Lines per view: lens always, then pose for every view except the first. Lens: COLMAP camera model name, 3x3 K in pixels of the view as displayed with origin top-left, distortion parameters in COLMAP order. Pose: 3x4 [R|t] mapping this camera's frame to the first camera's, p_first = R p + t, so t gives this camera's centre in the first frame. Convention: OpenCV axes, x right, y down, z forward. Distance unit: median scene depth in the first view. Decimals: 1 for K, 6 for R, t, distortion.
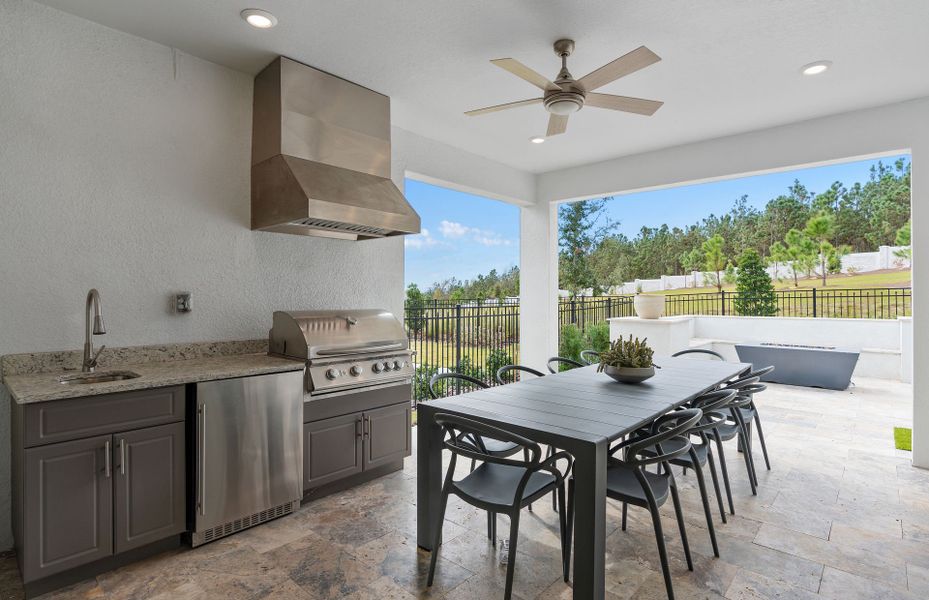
lens RADIAL K [[479.0, 0, 462.9], [0, 479.0, 292.5], [0, 0, 1]] dist [0.001430, 0.001188]
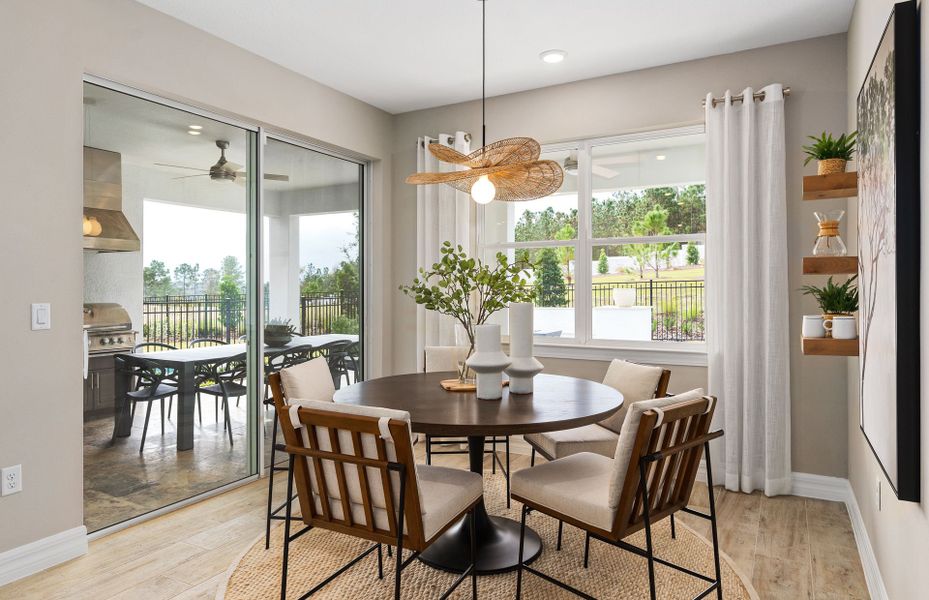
lens RADIAL K [[578.3, 0, 467.5], [0, 578.3, 285.7], [0, 0, 1]] dist [0.000669, 0.000640]
pose [[0.973060, -0.003388, 0.230526, 0.122995], [0.002253, 0.999984, 0.005189, -0.006232], [-0.230540, -0.004530, 0.973052, -0.247397]]
